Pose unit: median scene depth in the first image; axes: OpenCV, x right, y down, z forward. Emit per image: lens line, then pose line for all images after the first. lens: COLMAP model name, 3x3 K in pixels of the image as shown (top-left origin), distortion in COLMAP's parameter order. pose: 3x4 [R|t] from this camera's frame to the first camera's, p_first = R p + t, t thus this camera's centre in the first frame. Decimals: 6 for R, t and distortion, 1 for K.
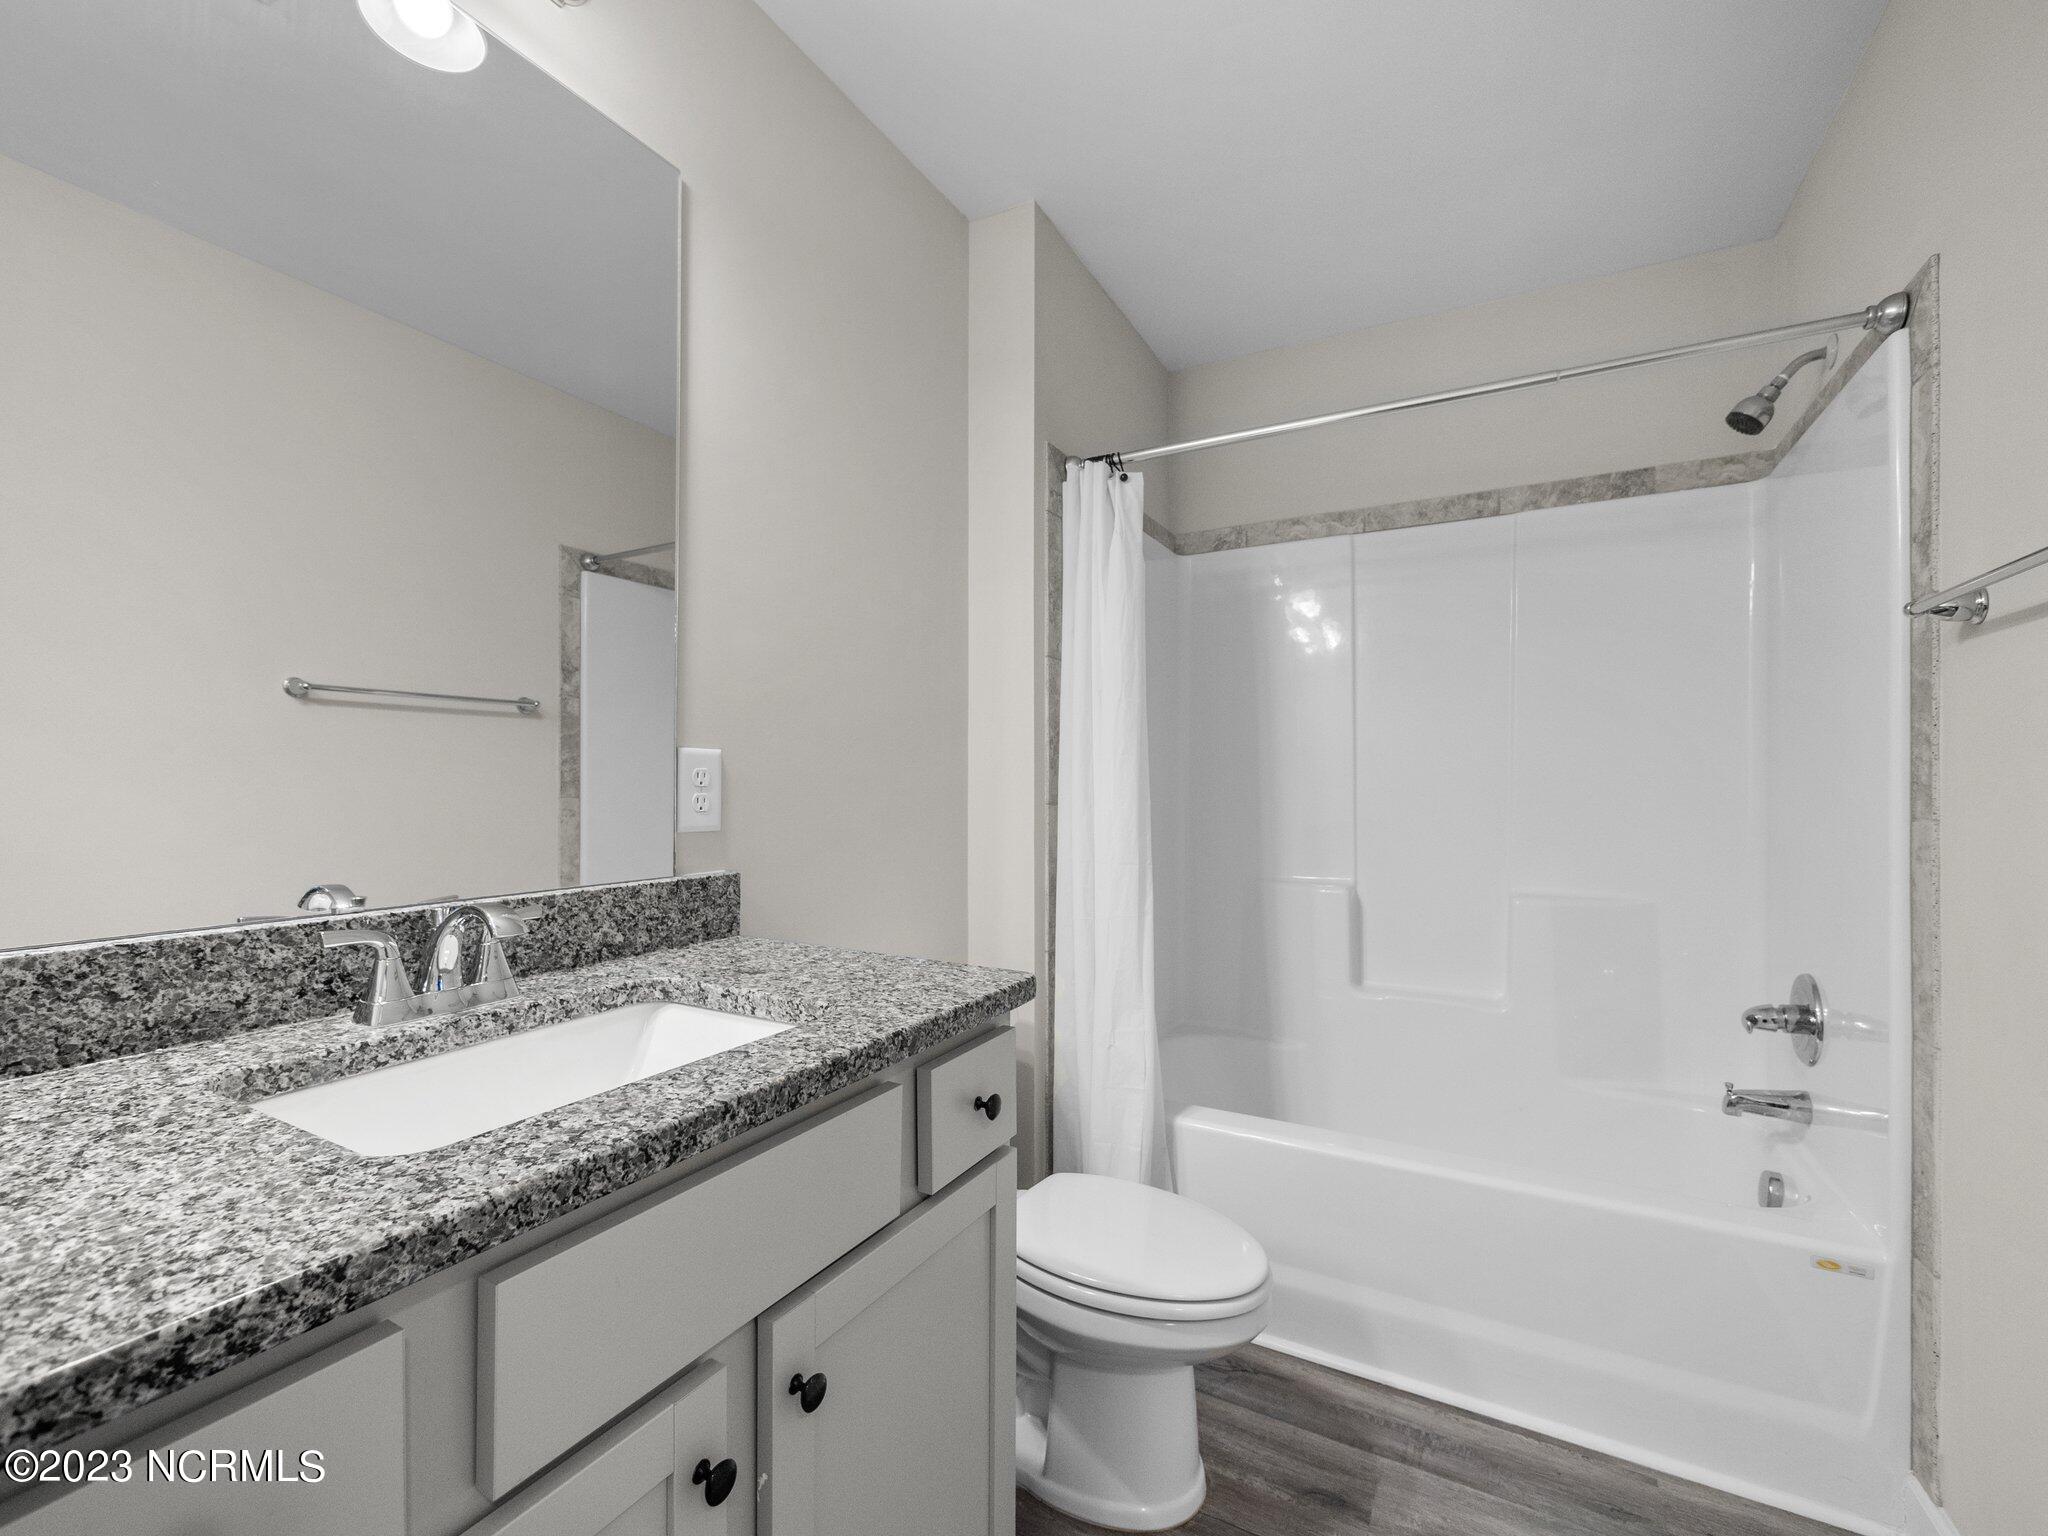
lens RADIAL K [[865.5, 0, 1038.4], [0, 865.5, 775.2], [0, 0, 1]] dist [0.000070, -0.001180]
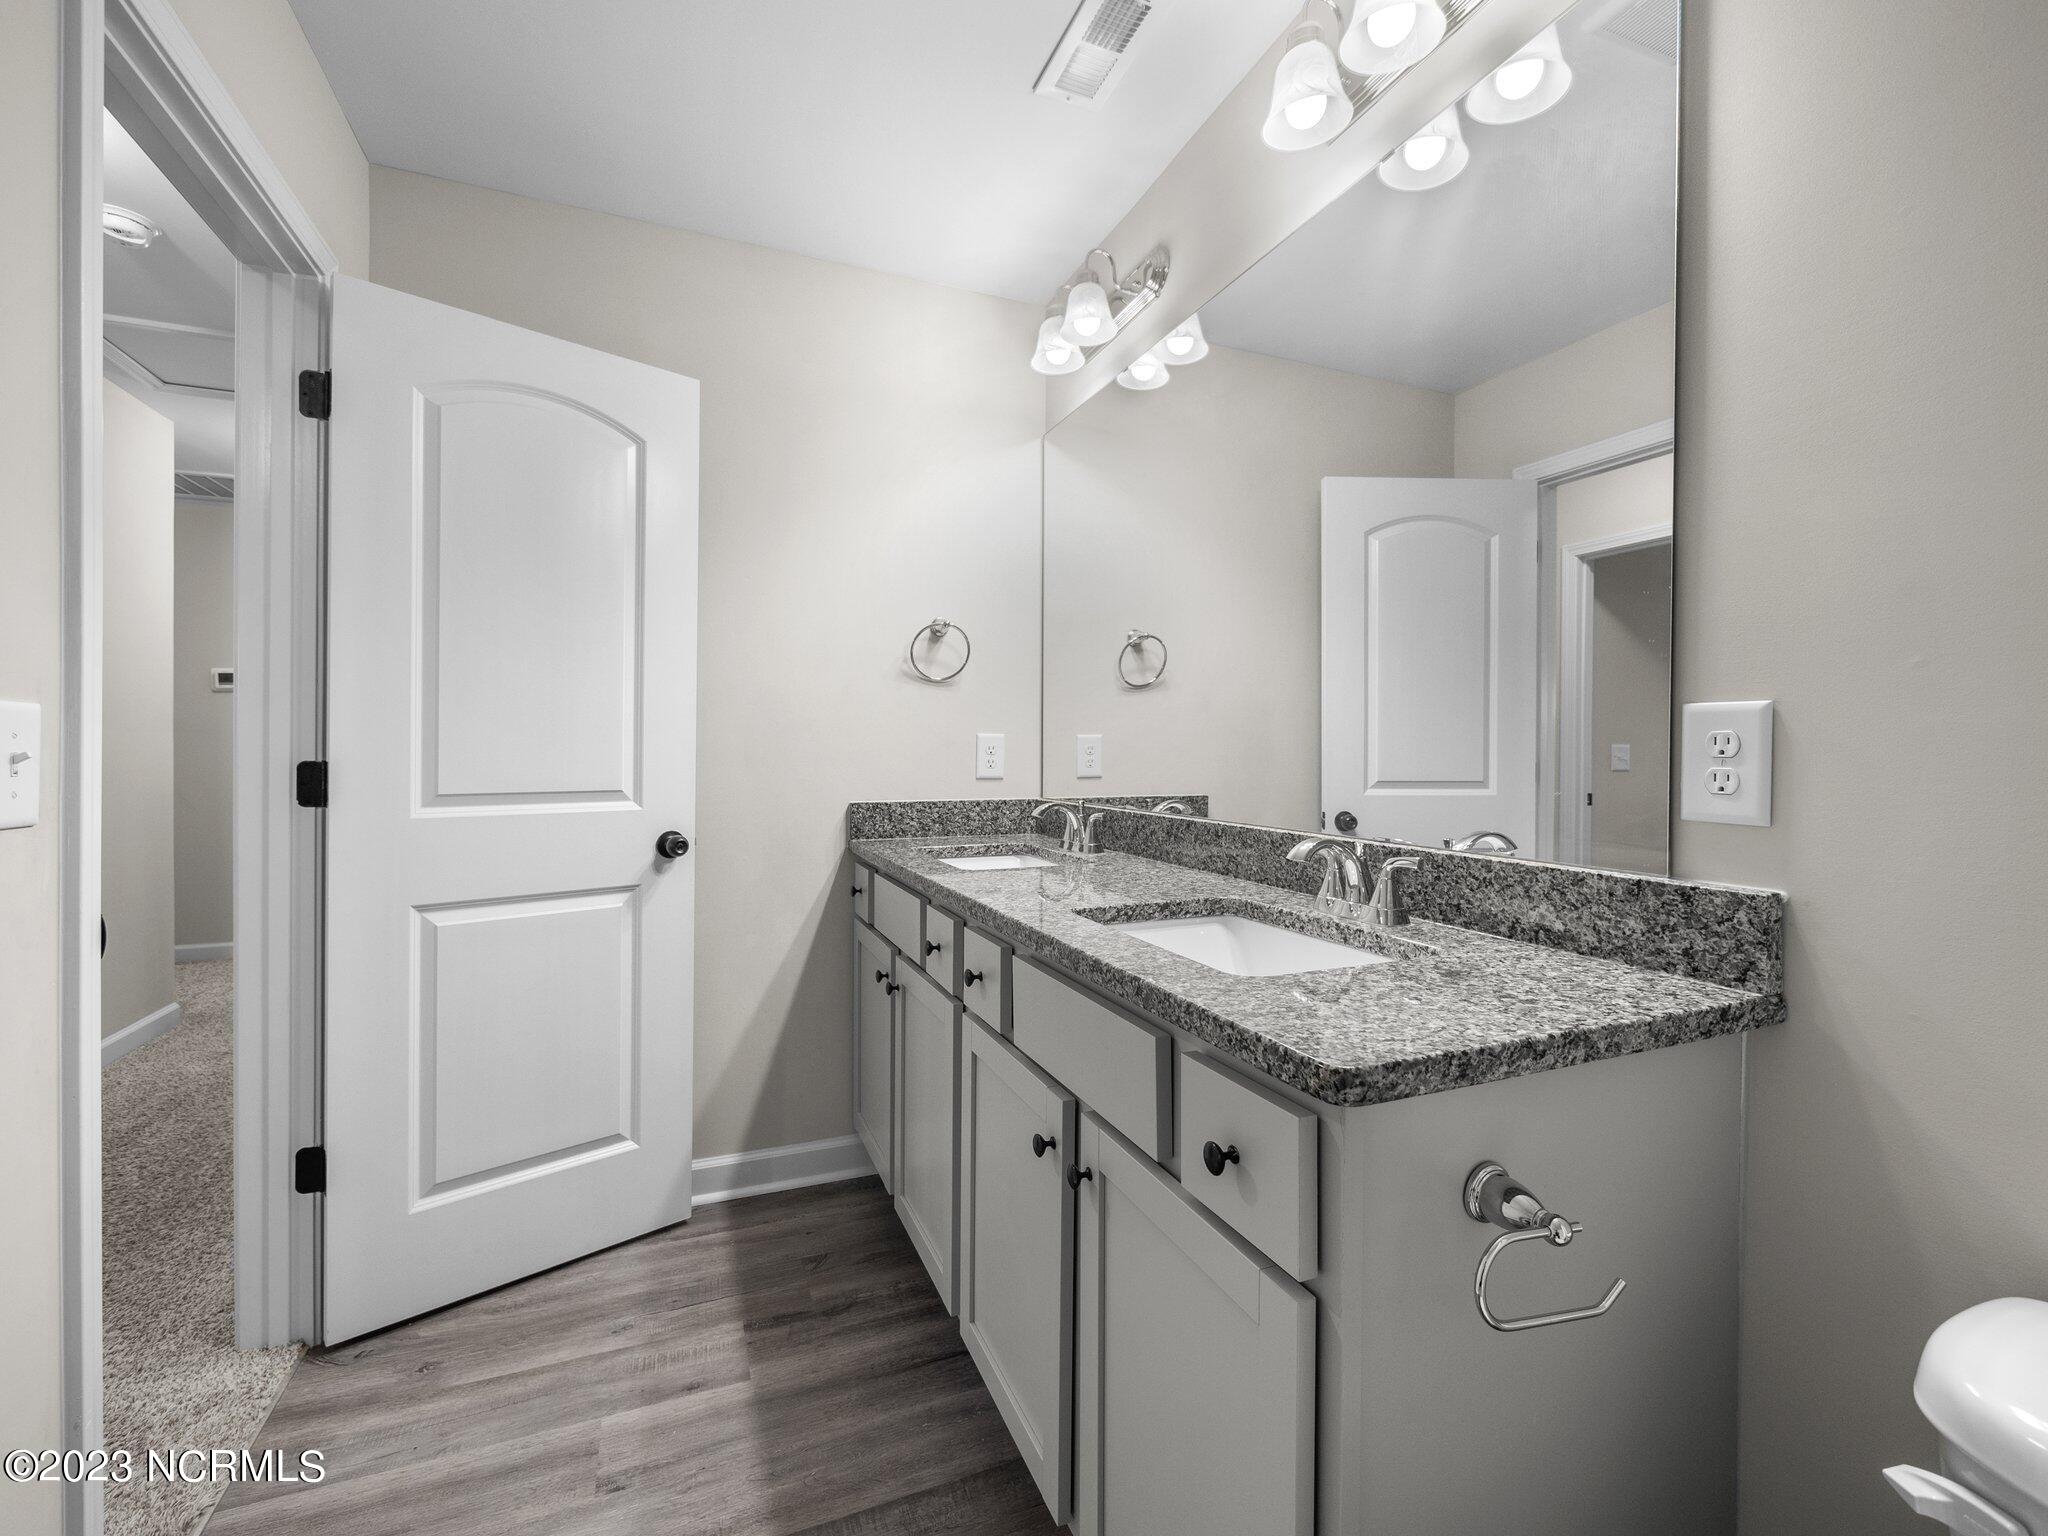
lens RADIAL K [[865.5, 0, 1019.2], [0, 865.5, 756.4], [0, 0, 1]] dist [0.000070, -0.001180]
pose [[-0.628913, -0.001767, -0.777474, 0.567219], [0.000189, 0.999997, -0.002426, 0.015711], [0.777476, -0.001673, -0.628911, 1.144806]]
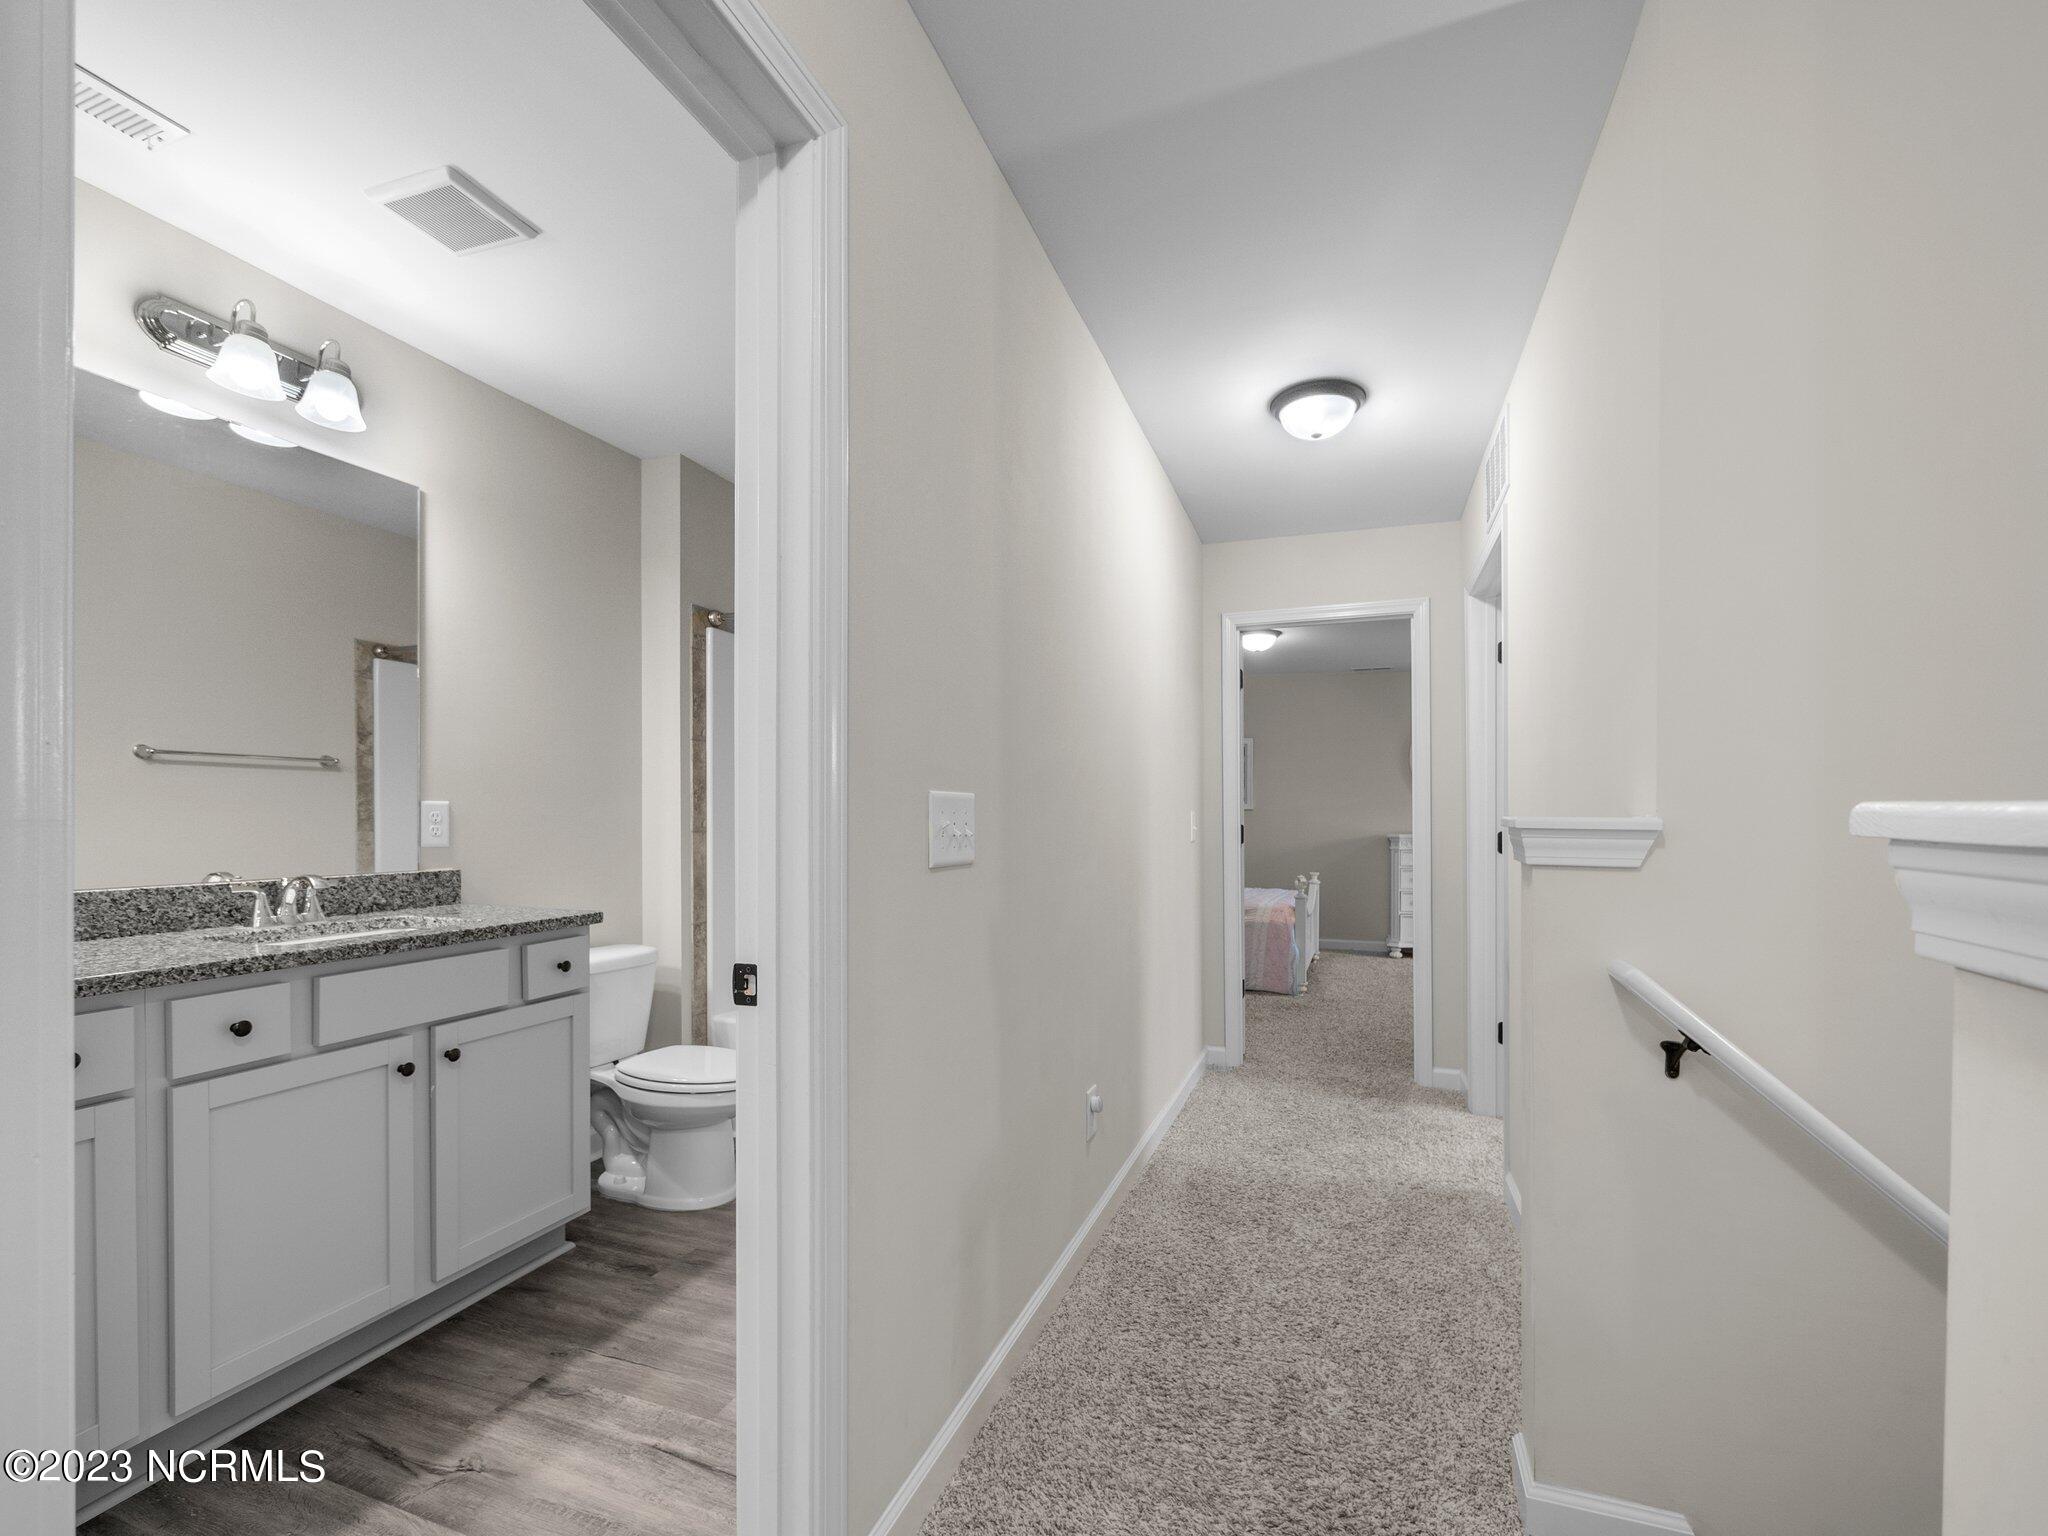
lens RADIAL K [[865.5, 0, 1045.8], [0, 865.5, 816.5], [0, 0, 1]] dist [0.000070, -0.001180]
pose [[0.987458, -0.003332, 0.157850, 0.681071], [0.001873, 0.999954, 0.009395, -0.015198], [-0.157874, -0.008982, 0.987418, -1.153899]]
